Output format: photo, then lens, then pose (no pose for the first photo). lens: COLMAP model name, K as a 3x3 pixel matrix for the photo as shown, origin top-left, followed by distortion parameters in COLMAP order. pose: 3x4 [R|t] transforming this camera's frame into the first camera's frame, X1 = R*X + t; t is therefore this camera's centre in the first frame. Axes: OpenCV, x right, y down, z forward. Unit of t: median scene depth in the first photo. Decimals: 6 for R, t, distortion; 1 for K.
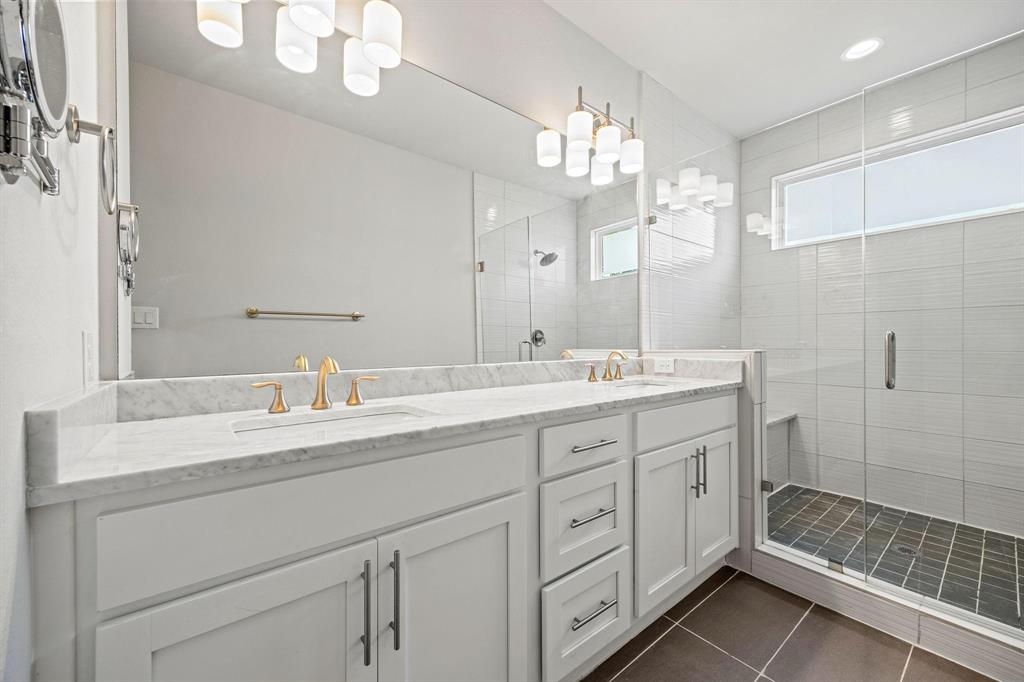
lens RADIAL K [[396.5, 0, 512.7], [0, 396.5, 339.1], [0, 0, 1]] dist [0.000820, 0.000106]
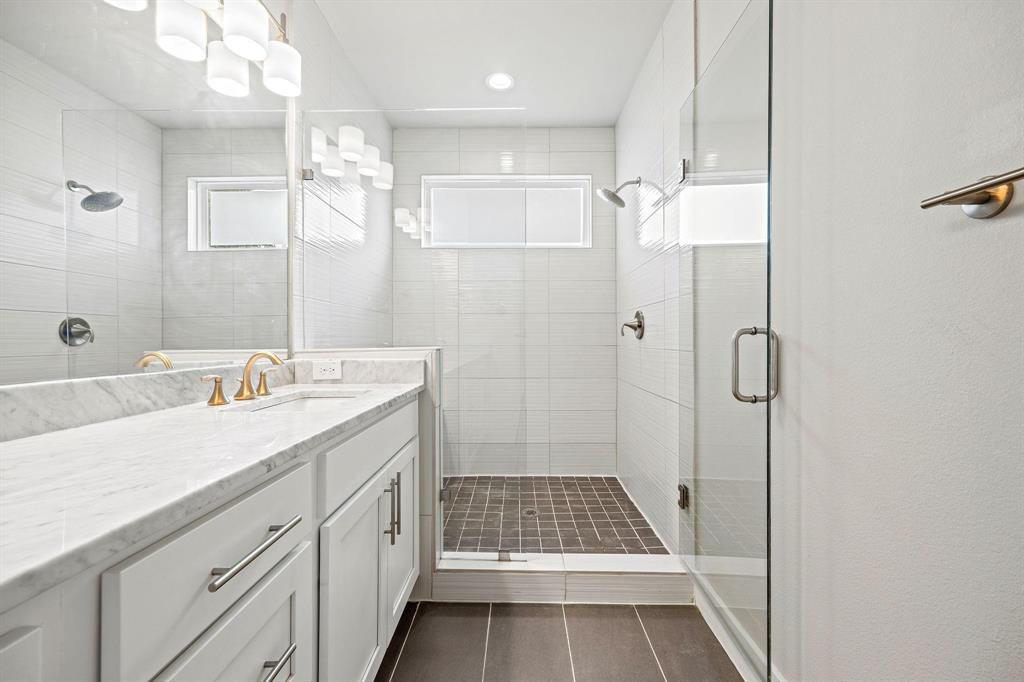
lens RADIAL K [[402.3, 0, 513.4], [0, 402.3, 336.7], [0, 0, 1]] dist [0.002317, -0.000088]
pose [[0.624712, 0.005759, 0.780834, 0.007593], [-0.005714, 0.999980, -0.002804, 0.004788], [-0.780835, -0.002710, 0.624732, 0.276040]]
